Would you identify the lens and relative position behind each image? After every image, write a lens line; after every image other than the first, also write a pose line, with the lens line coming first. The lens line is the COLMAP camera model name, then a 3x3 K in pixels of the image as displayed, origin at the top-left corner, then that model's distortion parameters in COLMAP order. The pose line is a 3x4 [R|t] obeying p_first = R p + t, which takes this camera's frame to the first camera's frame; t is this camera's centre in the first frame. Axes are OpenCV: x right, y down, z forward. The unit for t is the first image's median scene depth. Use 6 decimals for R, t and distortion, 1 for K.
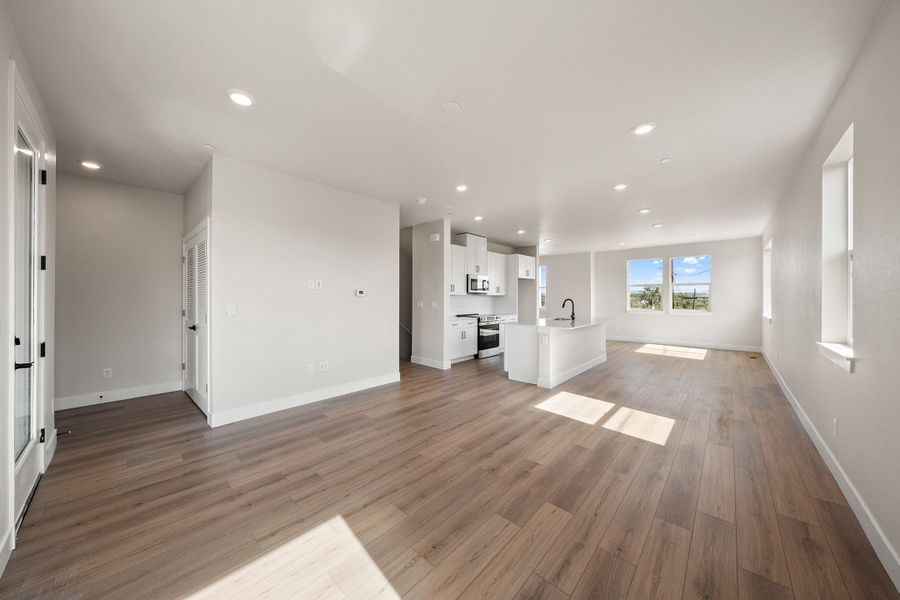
lens RADIAL K [[305.2, 0, 442.3], [0, 305.2, 301.7], [0, 0, 1]] dist [-0.000254, -0.000015]
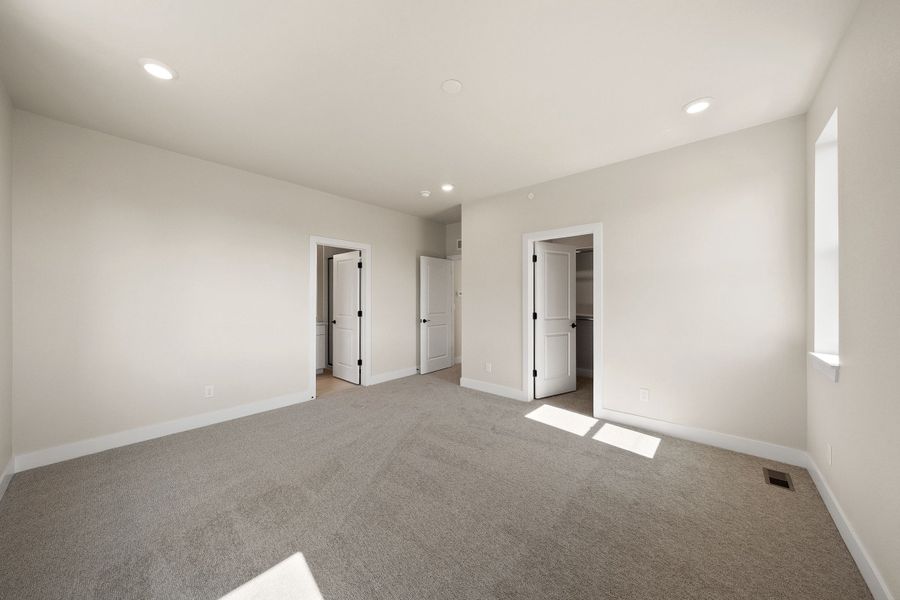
lens RADIAL K [[303.8, 0, 450.0], [0, 303.8, 300.0], [0, 0, 1]] dist [-0.022520, 0.000085]
pose [[0.999716, 0.005851, 0.023105, 0.148334], [-0.005393, 0.999788, -0.019855, -0.001158], [-0.023217, 0.019725, 0.999536, 0.157197]]
